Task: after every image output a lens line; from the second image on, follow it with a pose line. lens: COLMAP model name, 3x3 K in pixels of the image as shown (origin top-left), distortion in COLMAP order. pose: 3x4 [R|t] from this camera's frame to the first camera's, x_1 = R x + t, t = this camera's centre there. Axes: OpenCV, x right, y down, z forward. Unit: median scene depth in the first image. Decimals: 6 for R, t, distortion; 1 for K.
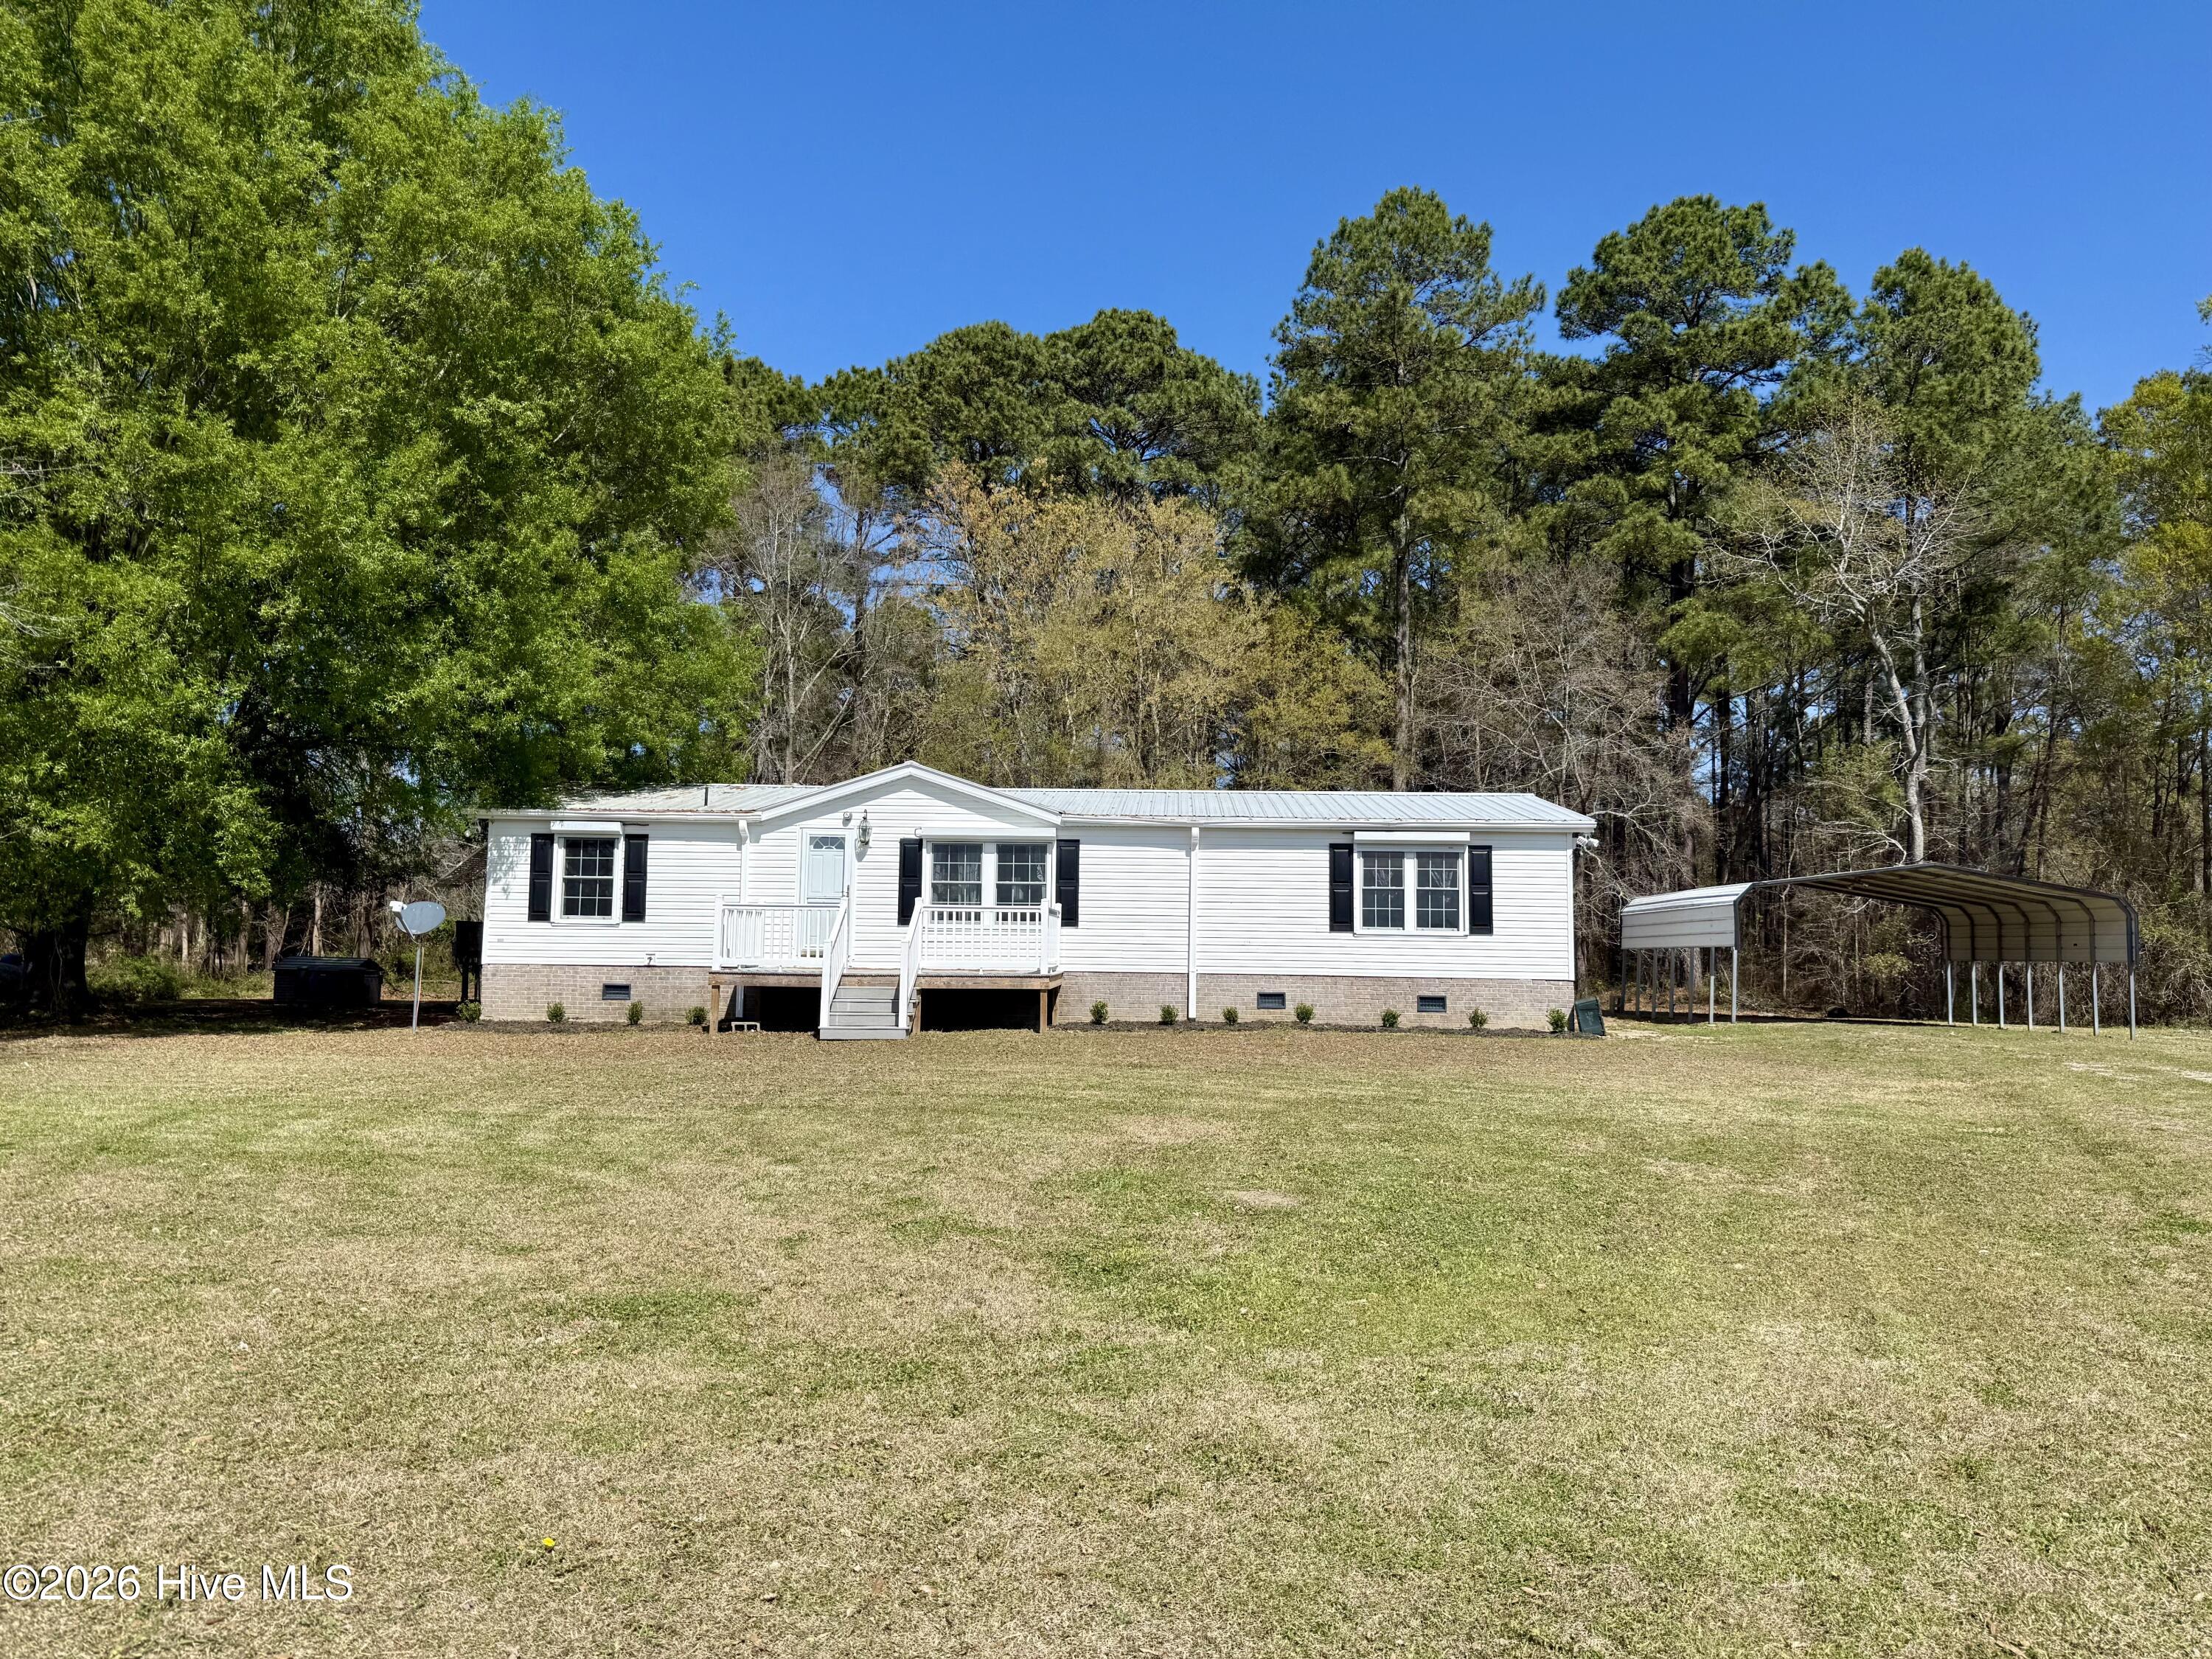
lens RADIAL K [[1562.0, 0, 1106.0], [0, 1562.0, 829.5], [0, 0, 1]] dist [0.007936, -0.004160]
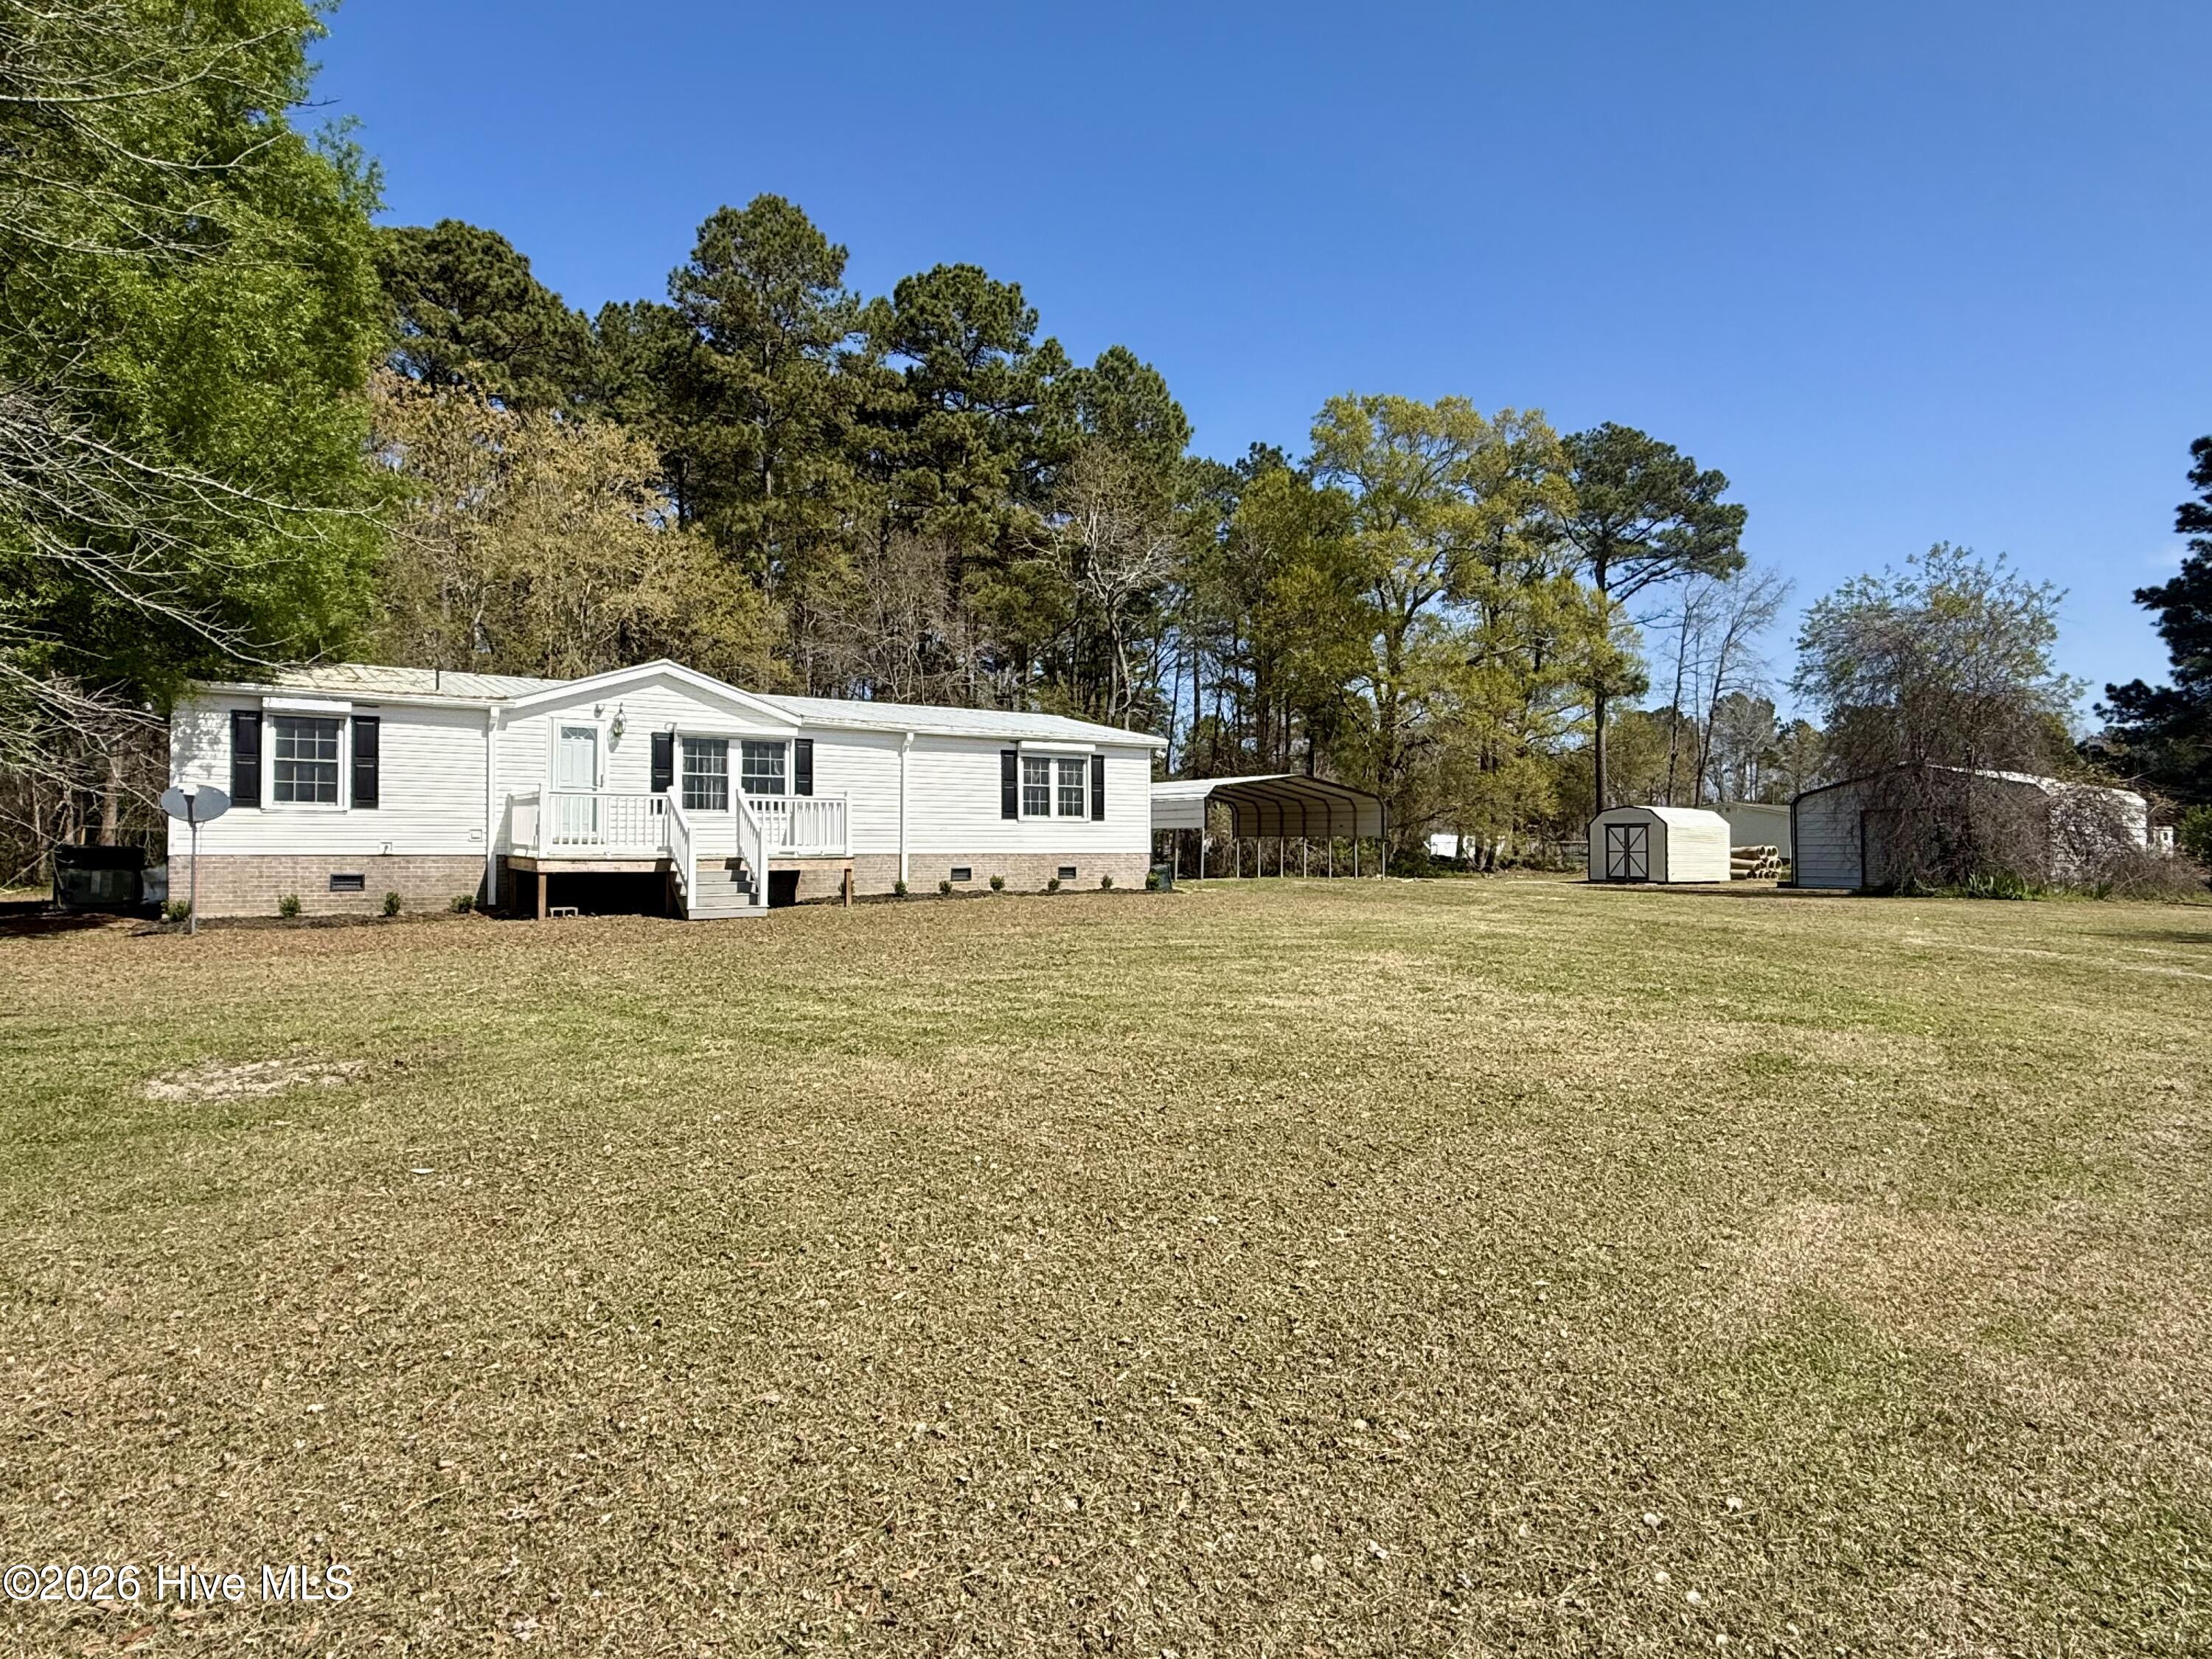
lens RADIAL K [[1249.0, 0, 1106.0], [0, 1249.0, 829.5], [0, 0, 1]] dist [-0.003607, -0.000671]
pose [[0.793341, -0.005694, 0.608751, -0.406204], [-0.039496, 0.997368, 0.060801, 0.008162], [-0.607495, -0.072279, 0.791028, 0.134419]]
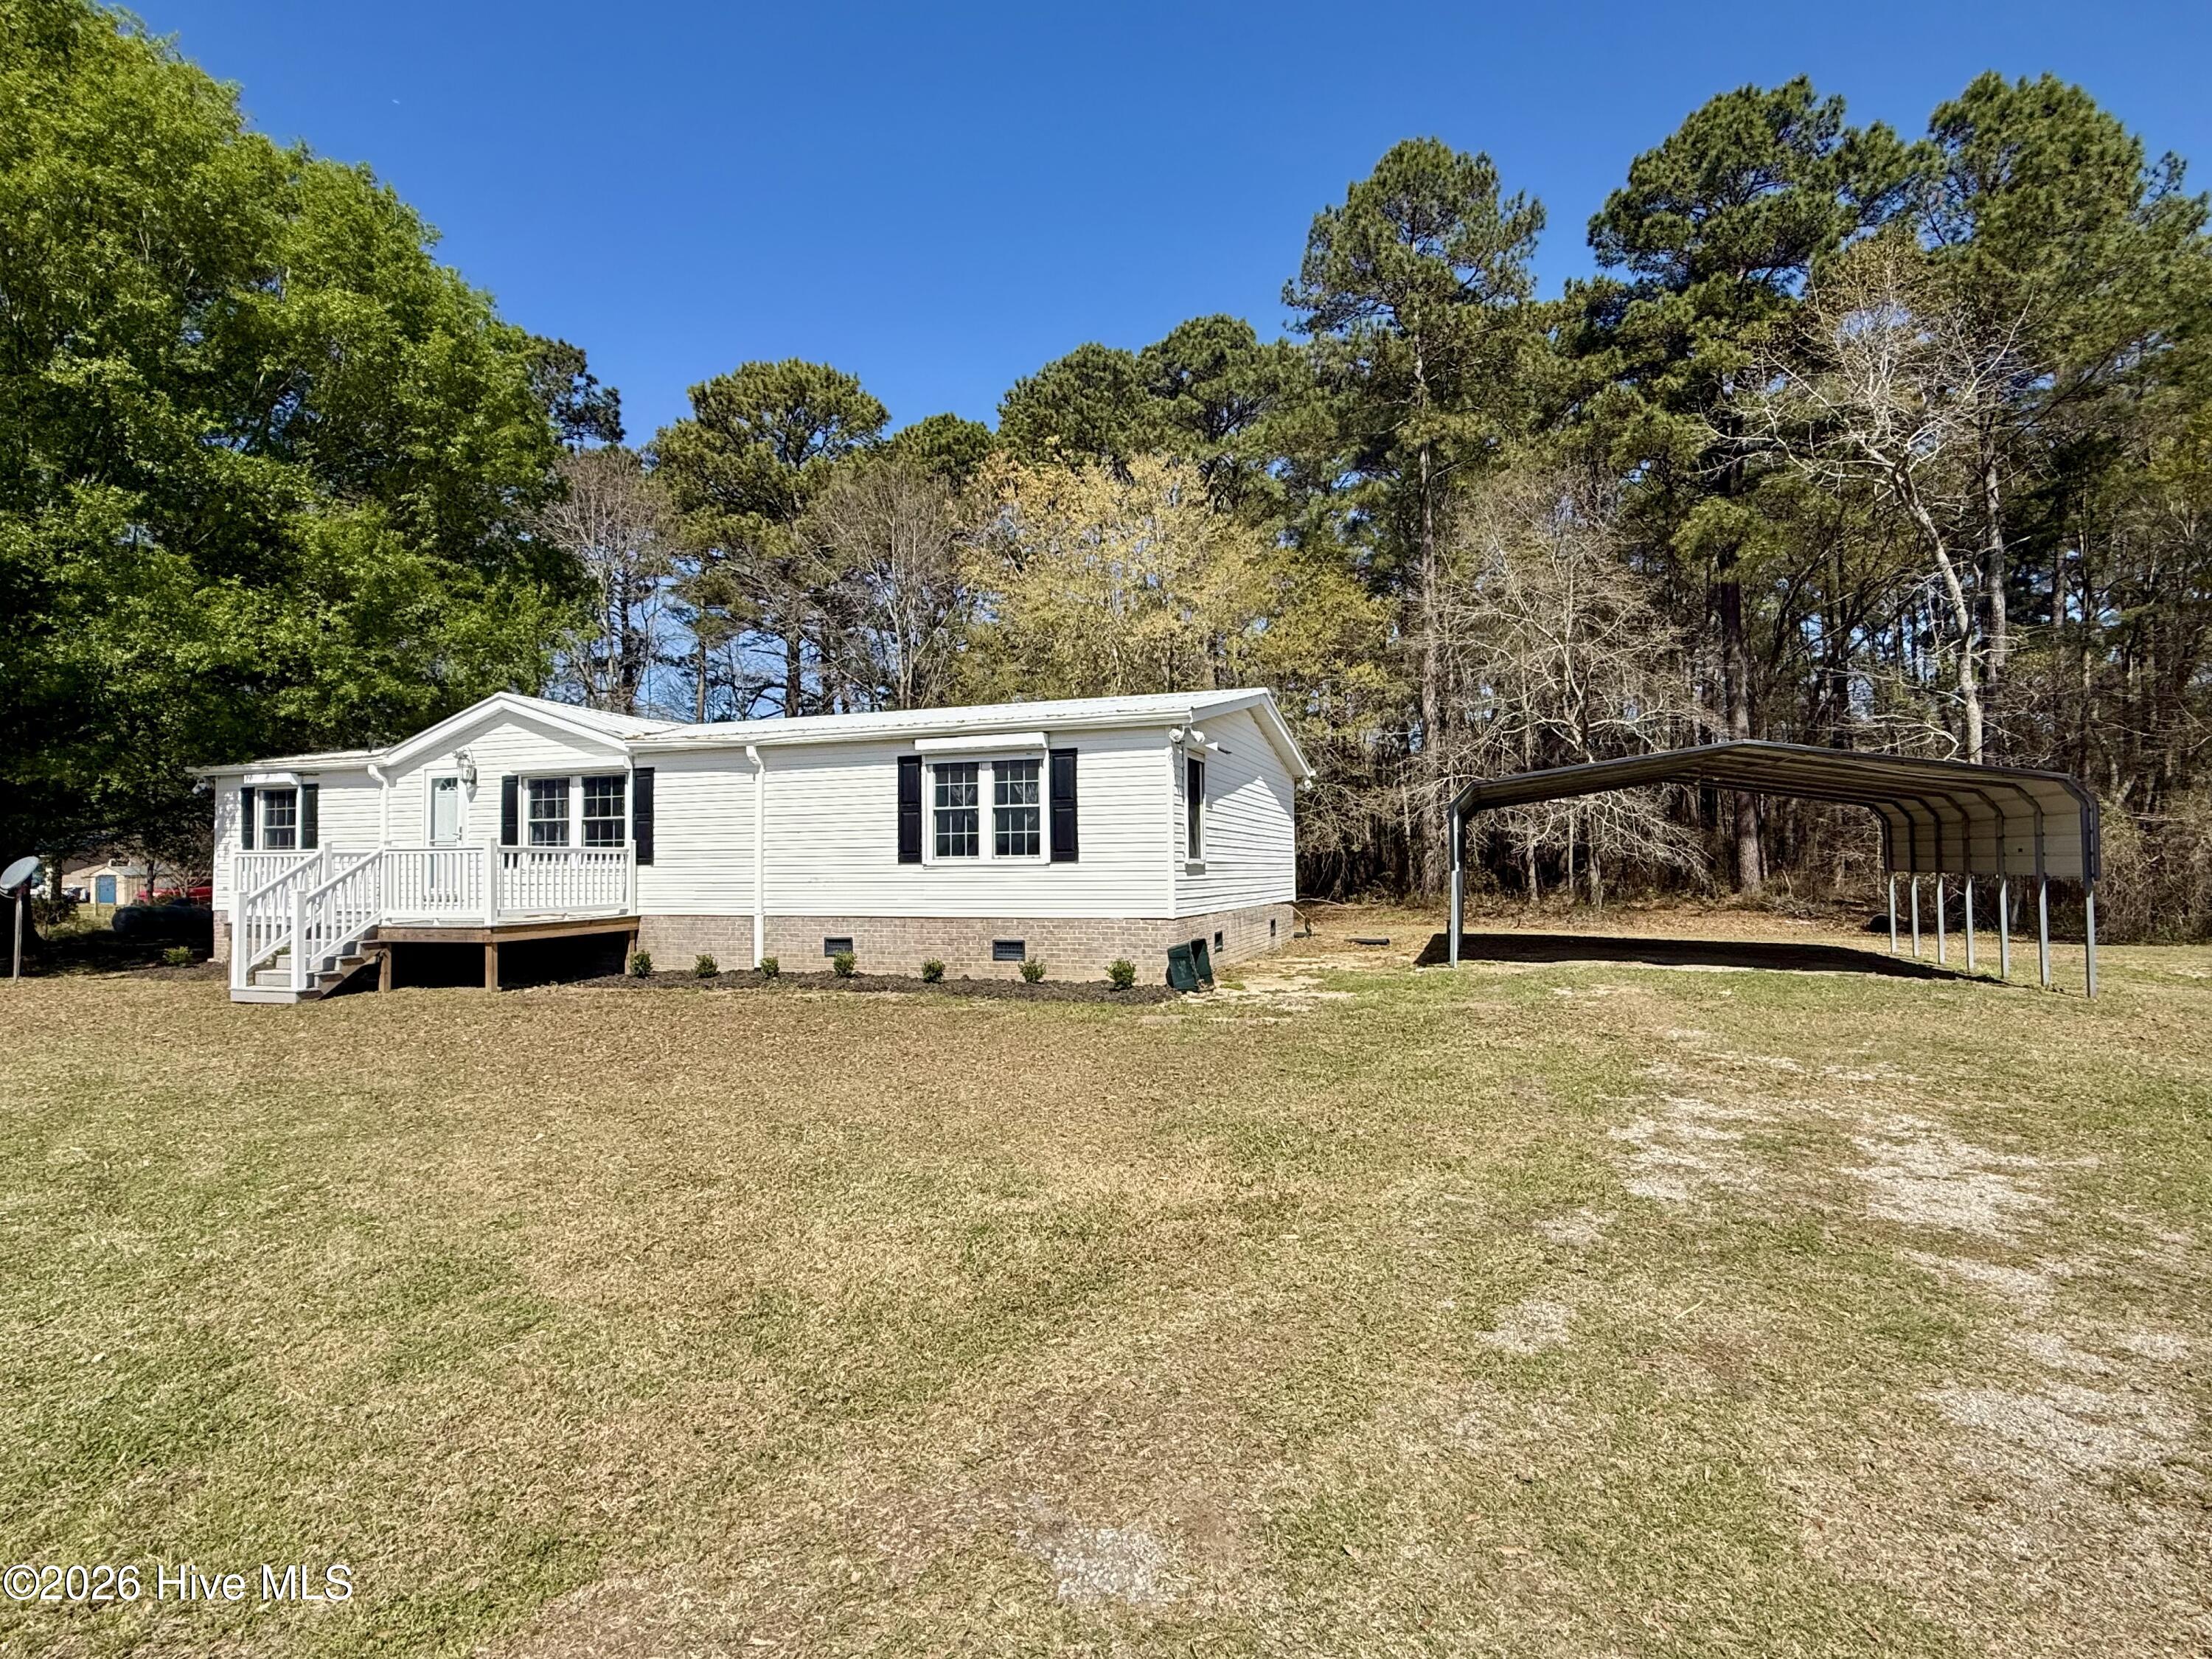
lens RADIAL K [[1089.3, 0, 1106.0], [0, 1089.3, 829.5], [0, 0, 1]] dist [0.002399, 0.001746]
pose [[0.957604, -0.034148, -0.286057, 0.408188], [0.047431, 0.998088, 0.039633, 0.029328], [0.284156, -0.051521, 0.957393, 0.471537]]
